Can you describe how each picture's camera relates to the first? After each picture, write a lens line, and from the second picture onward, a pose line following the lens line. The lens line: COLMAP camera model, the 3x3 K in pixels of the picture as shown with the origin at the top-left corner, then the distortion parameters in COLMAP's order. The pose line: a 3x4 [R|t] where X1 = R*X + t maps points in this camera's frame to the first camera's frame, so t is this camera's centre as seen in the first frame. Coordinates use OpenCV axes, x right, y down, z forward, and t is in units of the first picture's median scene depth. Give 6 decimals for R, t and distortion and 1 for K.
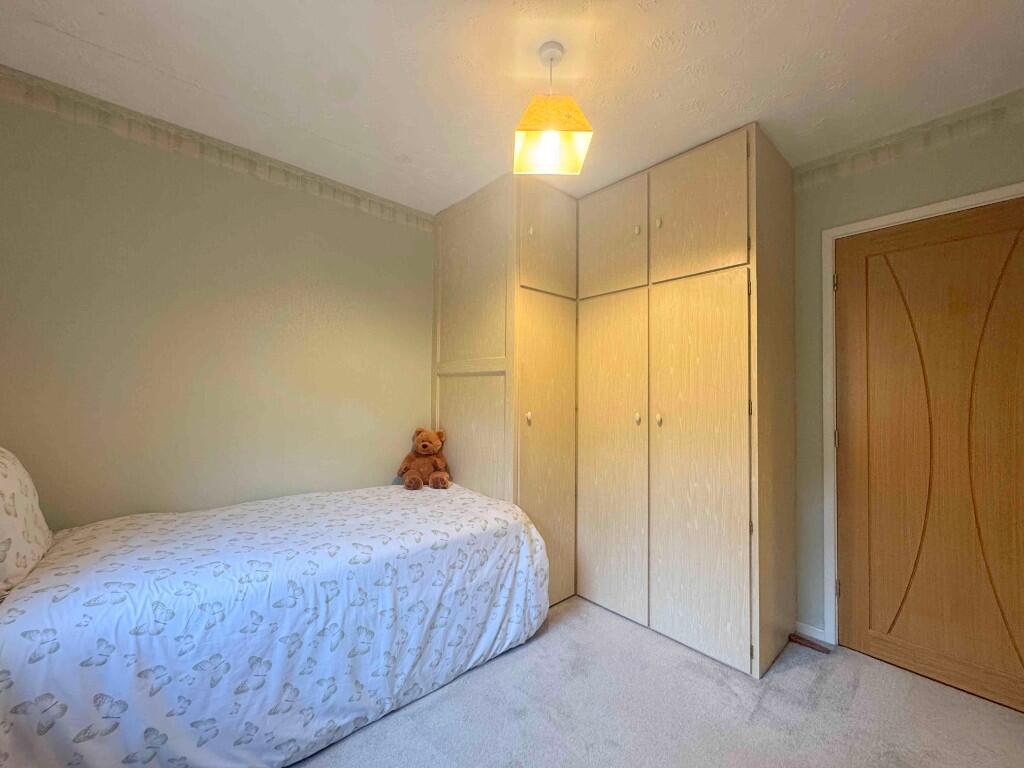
lens RADIAL K [[409.2, 0, 510.5], [0, 409.2, 384.7], [0, 0, 1]] dist [-0.004478, -0.000423]
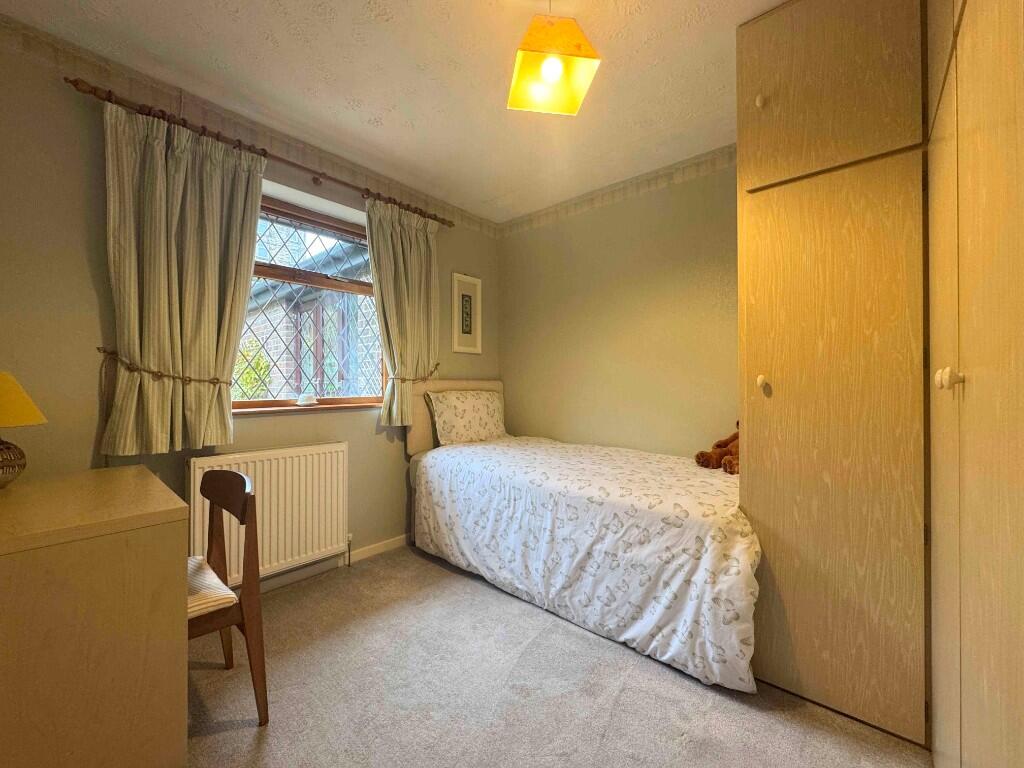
lens RADIAL K [[409.2, 0, 511.0], [0, 409.2, 384.3], [0, 0, 1]] dist [-0.004478, -0.000423]
pose [[0.122670, -0.009119, -0.992406, 0.856979], [0.030715, 0.999514, -0.005388, 0.094628], [0.991972, -0.029821, 0.122890, 0.671557]]
